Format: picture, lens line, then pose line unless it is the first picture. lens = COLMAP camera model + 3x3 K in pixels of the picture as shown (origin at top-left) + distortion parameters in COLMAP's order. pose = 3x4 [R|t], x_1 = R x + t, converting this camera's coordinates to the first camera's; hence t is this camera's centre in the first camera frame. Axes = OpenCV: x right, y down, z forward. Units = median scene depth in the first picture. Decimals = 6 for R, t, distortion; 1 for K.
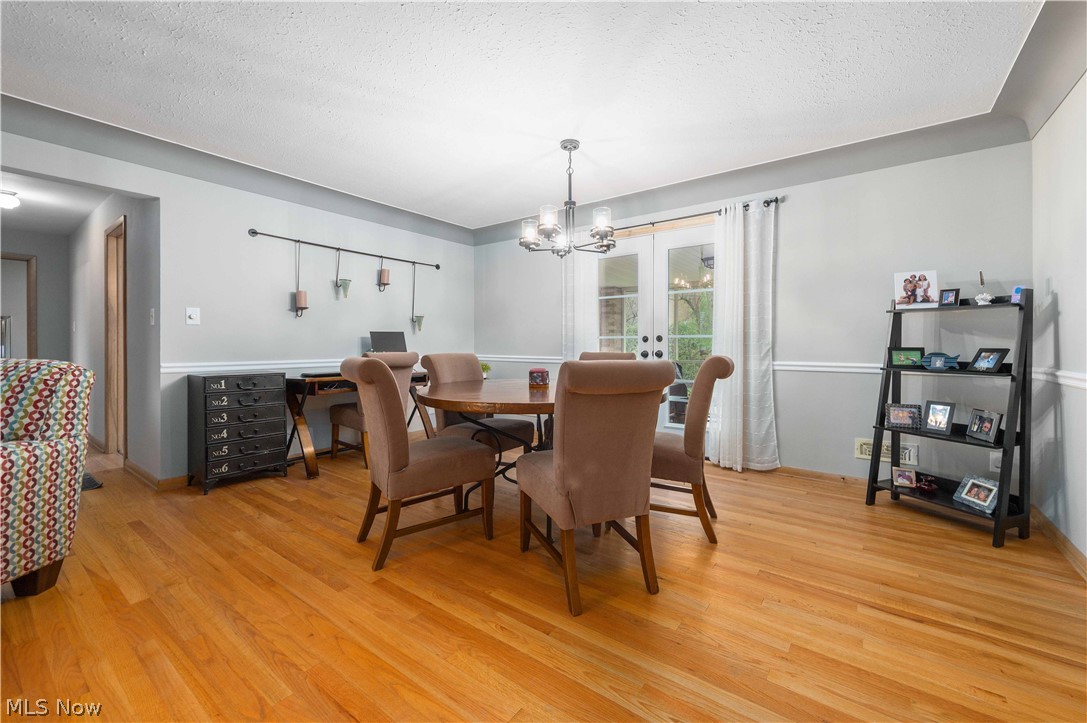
lens RADIAL K [[436.1, 0, 561.9], [0, 436.1, 343.9], [0, 0, 1]] dist [0.016714, -0.000145]
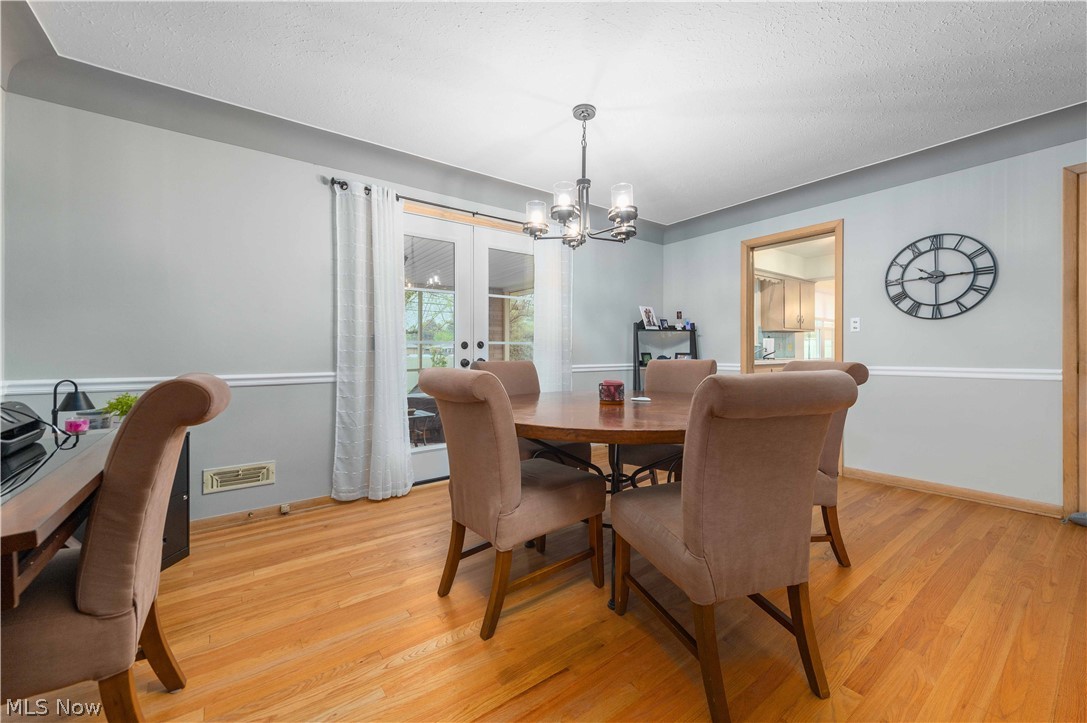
lens RADIAL K [[432.0, 0, 557.1], [0, 432.0, 351.4], [0, 0, 1]] dist [0.011833, -0.000089]
pose [[0.290251, -0.002336, 0.956948, -0.841480], [0.000881, 0.999997, 0.002174, -0.000823], [-0.956950, 0.000212, 0.290252, 0.860737]]
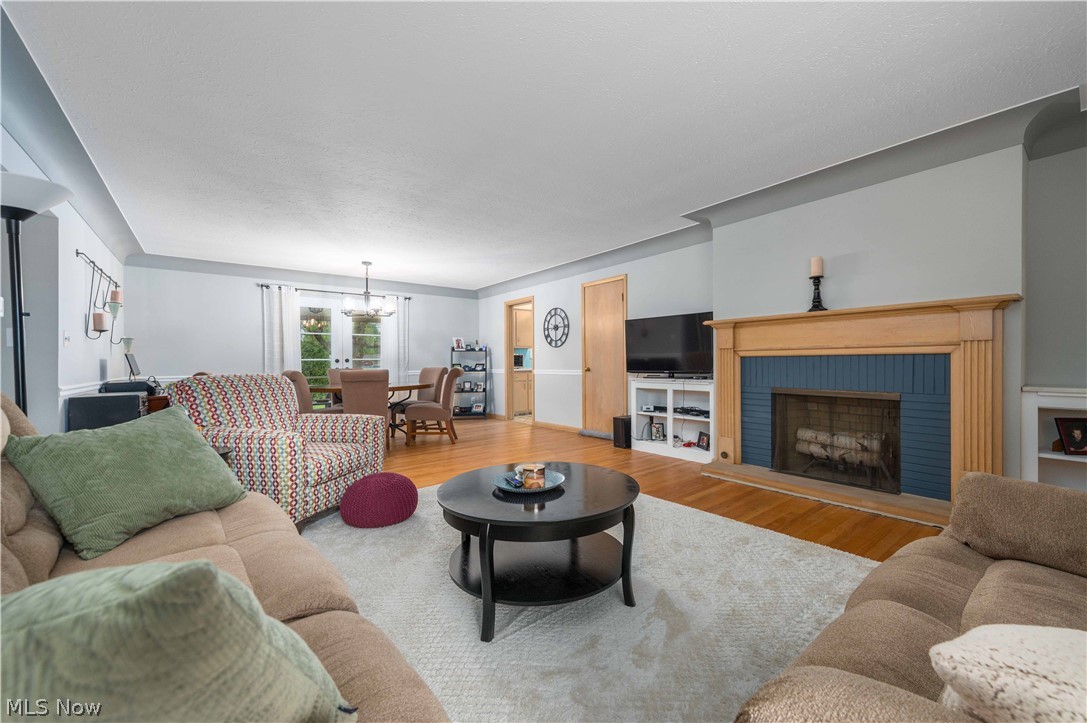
lens RADIAL K [[425.9, 0, 559.9], [0, 425.9, 359.0], [0, 0, 1]] dist [0.012249, -0.000245]
pose [[0.251876, 0.000674, 0.967759, -1.736567], [0.008441, 0.999960, -0.002893, -0.008993], [-0.967723, 0.008898, 0.251861, -0.343206]]
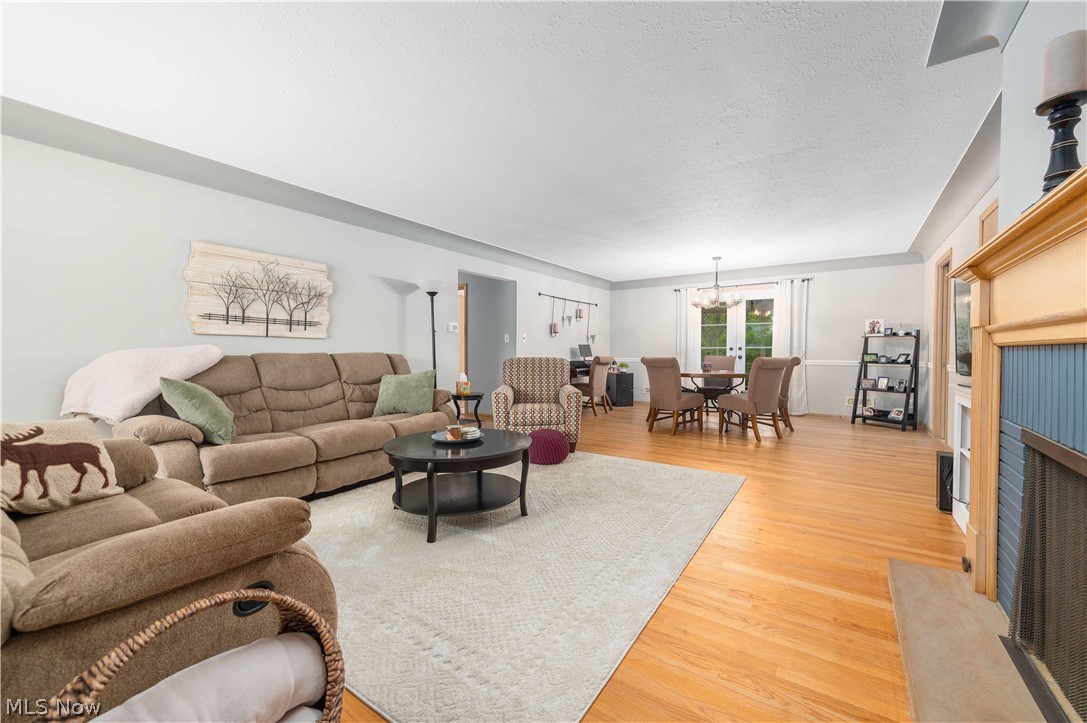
lens RADIAL K [[425.9, 0, 559.9], [0, 425.9, 359.0], [0, 0, 1]] dist [0.012249, -0.000245]
pose [[0.999499, -0.000781, 0.031645, -0.861579], [0.000076, 0.999751, 0.022295, -0.011281], [-0.031654, -0.022282, 0.999250, -1.125163]]
